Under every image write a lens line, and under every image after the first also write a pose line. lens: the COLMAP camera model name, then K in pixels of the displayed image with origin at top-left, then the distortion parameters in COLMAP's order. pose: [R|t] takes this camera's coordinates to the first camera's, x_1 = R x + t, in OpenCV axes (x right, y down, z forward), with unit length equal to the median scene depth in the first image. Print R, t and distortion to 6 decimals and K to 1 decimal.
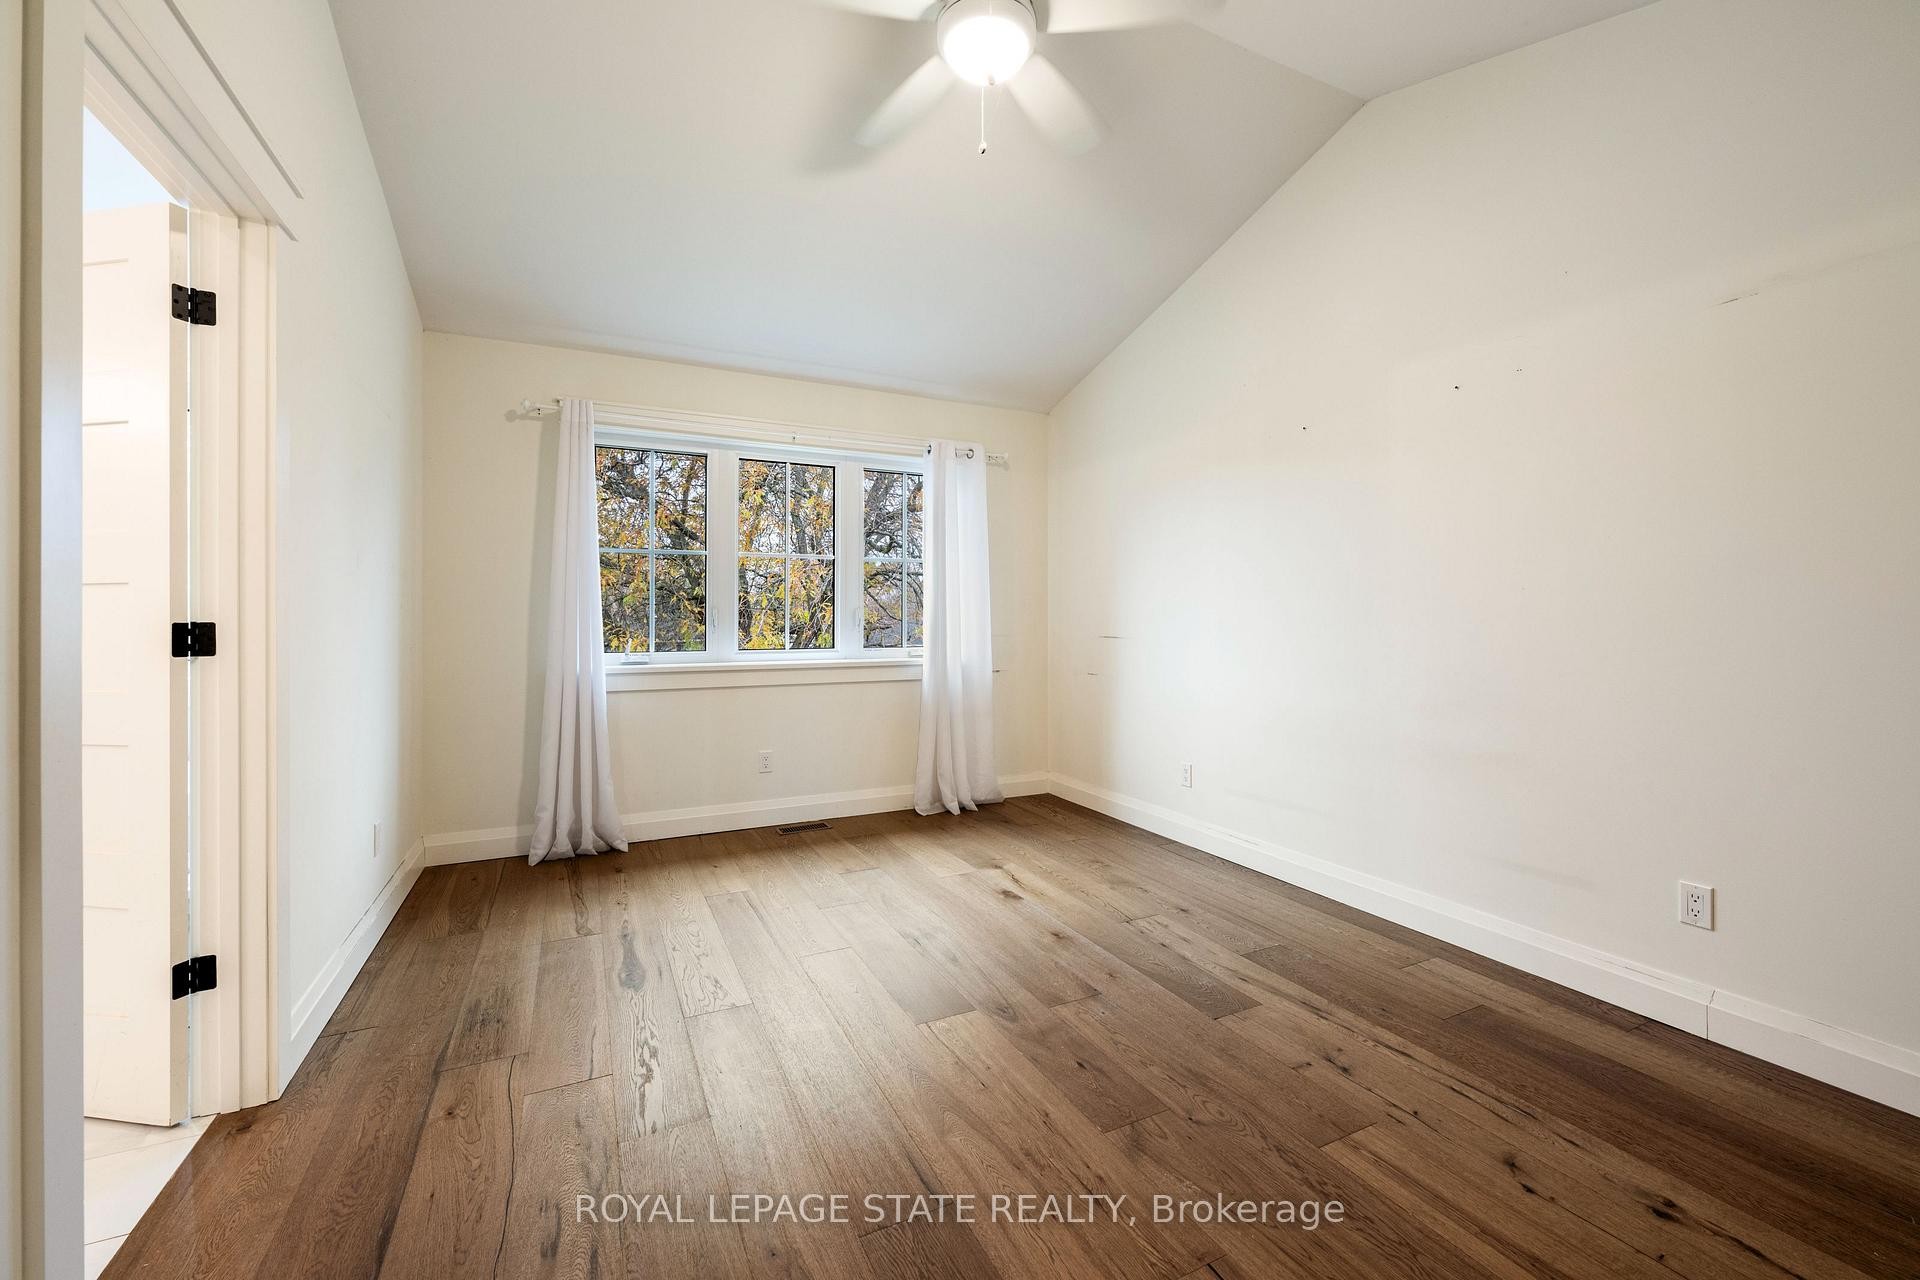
lens RADIAL K [[765.7, 0, 964.5], [0, 765.7, 615.6], [0, 0, 1]] dist [-0.000769, -0.000043]
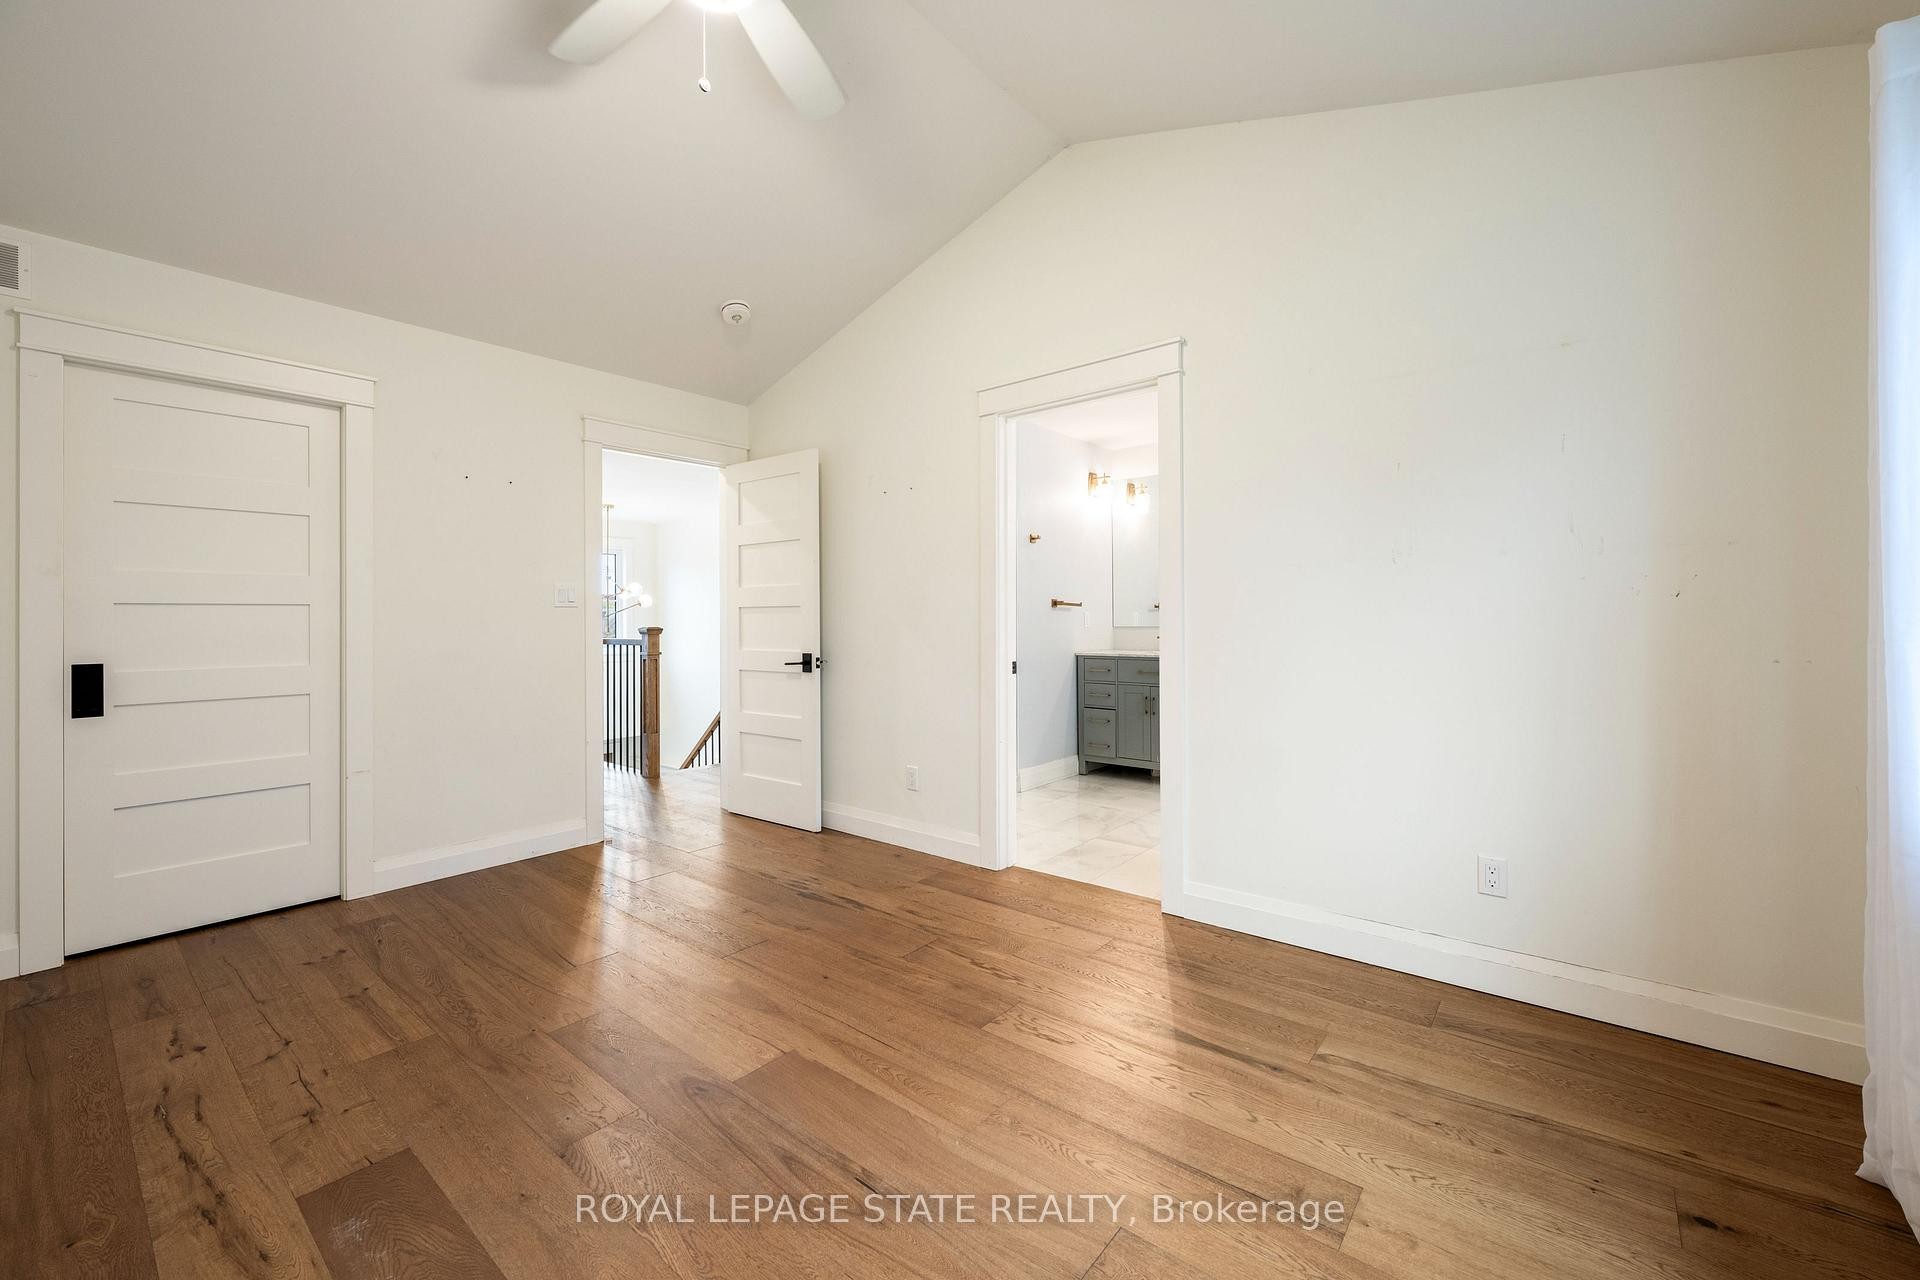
lens RADIAL K [[765.7, 0, 964.5], [0, 765.7, 615.6], [0, 0, 1]] dist [-0.000769, -0.000043]
pose [[-0.911869, 0.014611, -0.410220, 0.121481], [0.016631, 0.999861, -0.001357, -0.000244], [0.410144, -0.008060, -0.911985, 1.912969]]
